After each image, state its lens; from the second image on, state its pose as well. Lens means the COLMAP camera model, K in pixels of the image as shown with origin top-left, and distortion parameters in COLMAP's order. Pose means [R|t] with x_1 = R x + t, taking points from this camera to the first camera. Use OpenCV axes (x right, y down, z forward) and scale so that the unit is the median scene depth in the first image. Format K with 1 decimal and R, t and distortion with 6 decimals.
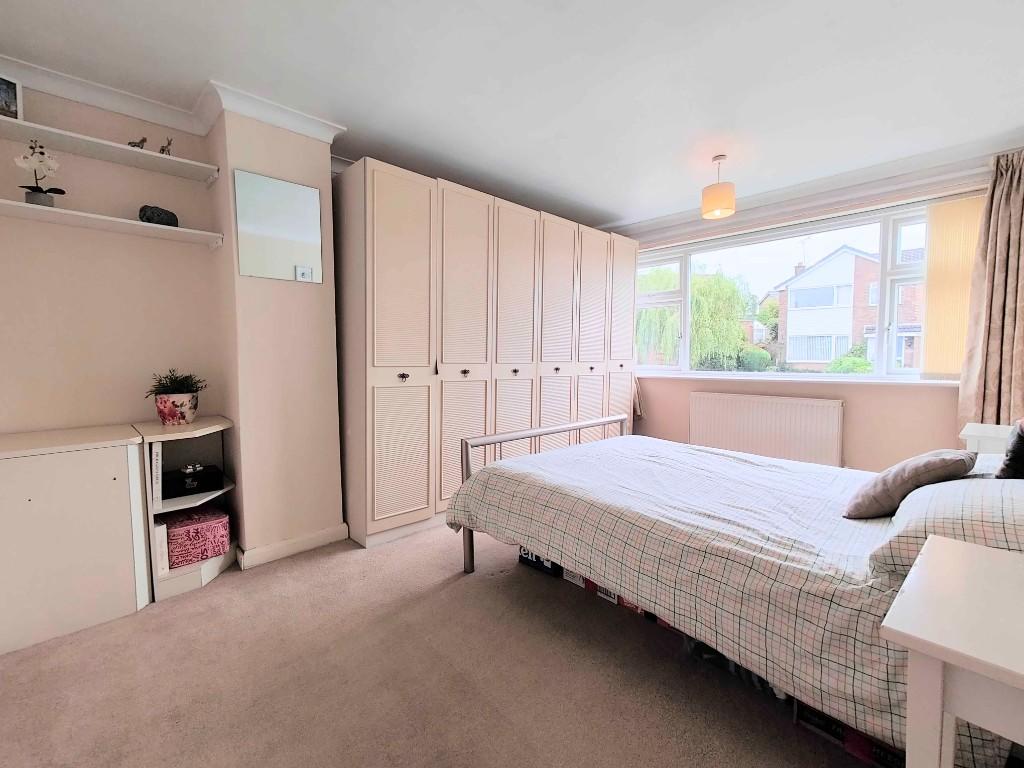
lens RADIAL K [[448.8, 0, 508.2], [0, 448.8, 380.3], [0, 0, 1]] dist [0.000529, 0.000314]
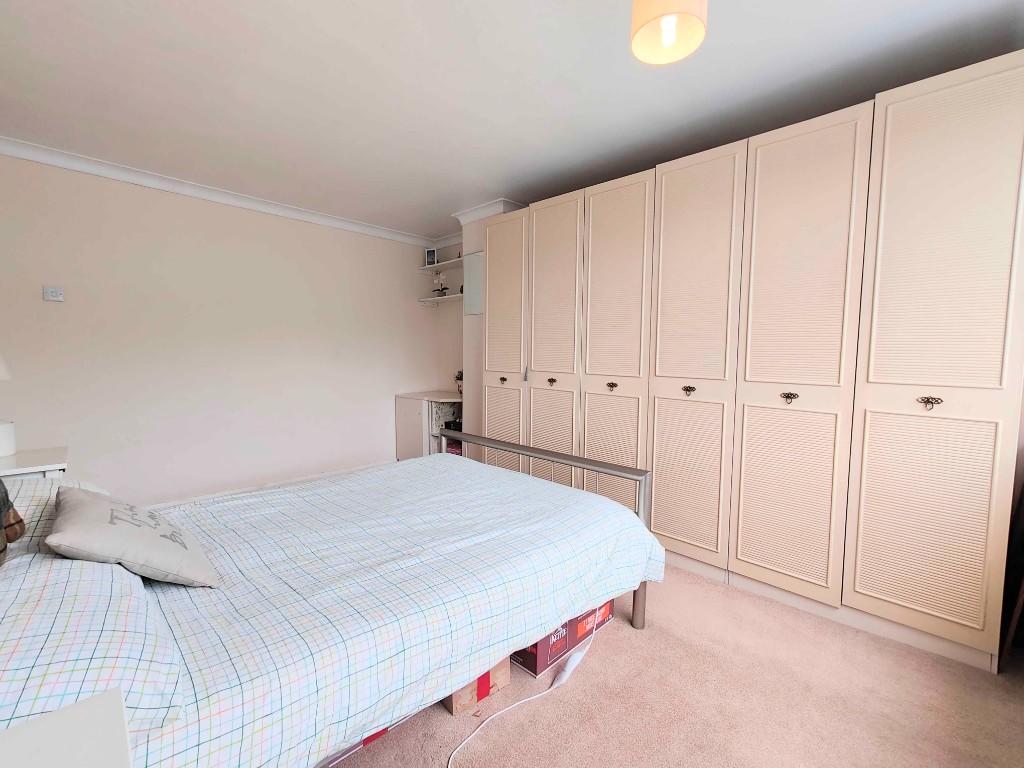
lens RADIAL K [[448.8, 0, 508.1], [0, 448.8, 385.1], [0, 0, 1]] dist [0.000529, 0.000314]
pose [[0.046008, 0.060320, -0.997118, 0.853582], [-0.077872, 0.995354, 0.056620, -0.055453], [0.995901, 0.075042, 0.050492, 0.805369]]
